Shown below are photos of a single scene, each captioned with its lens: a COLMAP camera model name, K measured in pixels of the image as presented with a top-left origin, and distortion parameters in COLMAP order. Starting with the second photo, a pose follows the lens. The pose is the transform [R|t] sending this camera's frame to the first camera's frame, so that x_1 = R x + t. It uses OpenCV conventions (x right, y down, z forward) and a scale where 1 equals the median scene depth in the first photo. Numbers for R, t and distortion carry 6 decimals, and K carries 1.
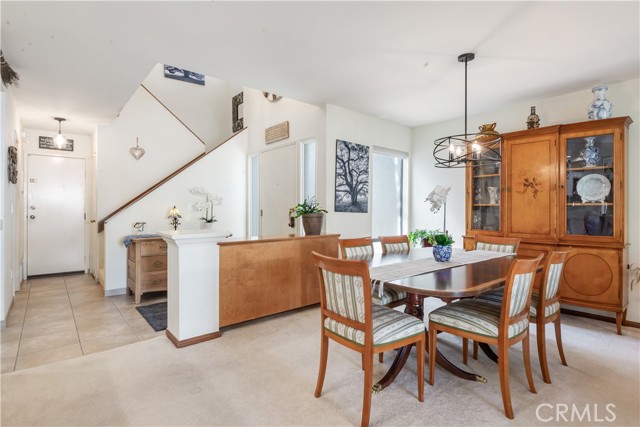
lens RADIAL K [[328.4, 0, 320.5], [0, 328.4, 211.3], [0, 0, 1]] dist [-0.005733, -0.004158]
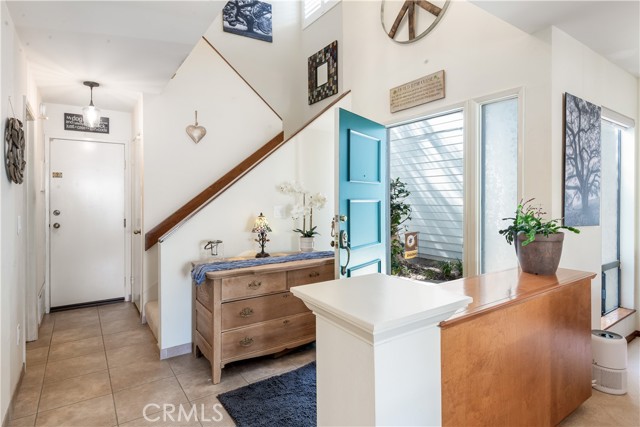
lens RADIAL K [[337.8, 0, 302.0], [0, 337.8, 198.7], [0, 0, 1]] dist [0.014633, -0.007316]
pose [[0.993021, -0.006336, -0.117768, -0.290100], [0.006391, 0.999980, 0.000087, -0.043256], [0.117765, -0.000839, 0.993041, 0.360108]]
